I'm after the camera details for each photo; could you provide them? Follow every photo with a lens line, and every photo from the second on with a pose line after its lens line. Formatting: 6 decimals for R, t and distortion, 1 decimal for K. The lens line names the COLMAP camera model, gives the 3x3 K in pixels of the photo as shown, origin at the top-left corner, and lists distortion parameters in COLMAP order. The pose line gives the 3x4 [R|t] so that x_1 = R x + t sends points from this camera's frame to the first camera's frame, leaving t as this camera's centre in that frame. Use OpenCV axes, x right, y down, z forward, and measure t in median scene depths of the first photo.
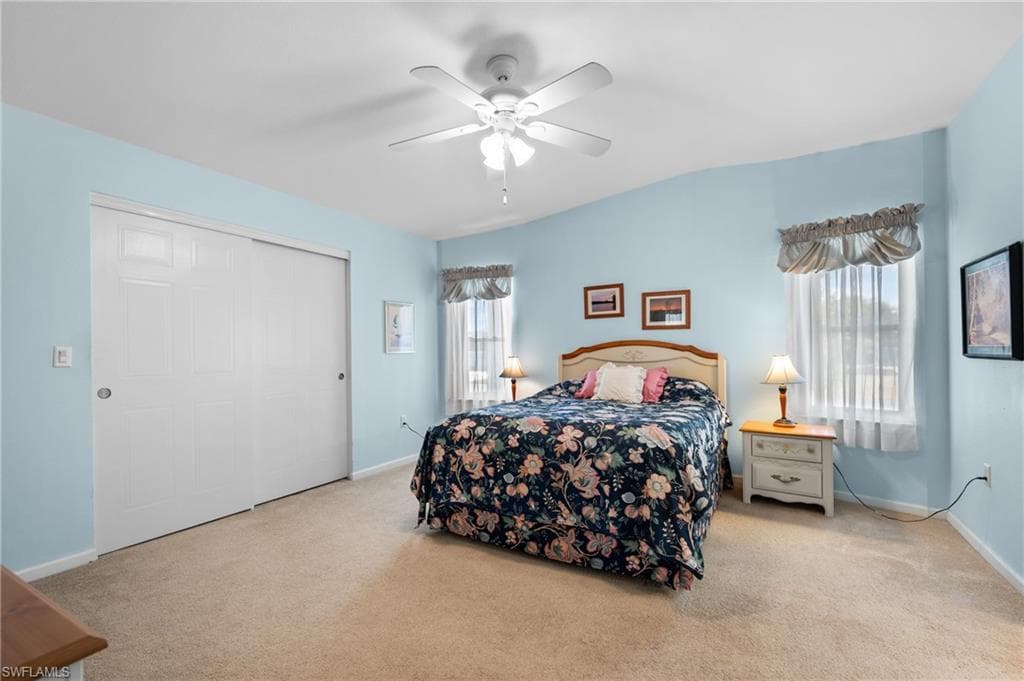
lens RADIAL K [[449.5, 0, 501.7], [0, 449.5, 348.1], [0, 0, 1]] dist [-0.000637, -0.001273]
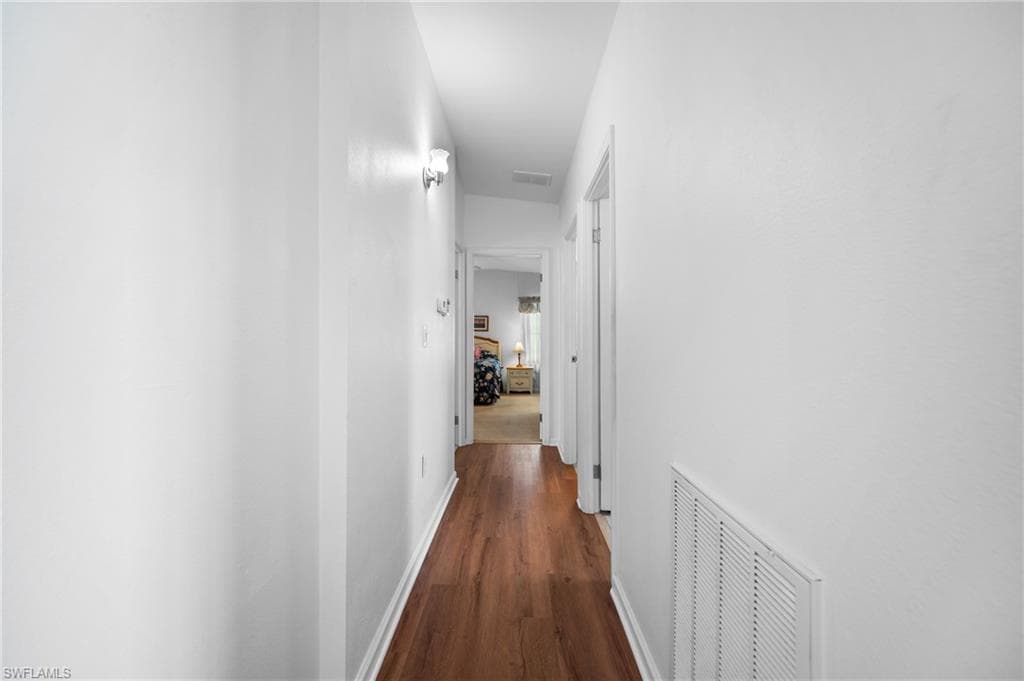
lens RADIAL K [[449.5, 0, 511.1], [0, 449.5, 342.9], [0, 0, 1]] dist [-0.000637, -0.001273]
pose [[0.864509, 0.008544, 0.502546, -0.904555], [-0.012328, 0.999915, 0.004208, 0.010161], [-0.502467, -0.009833, 0.864540, -1.524924]]
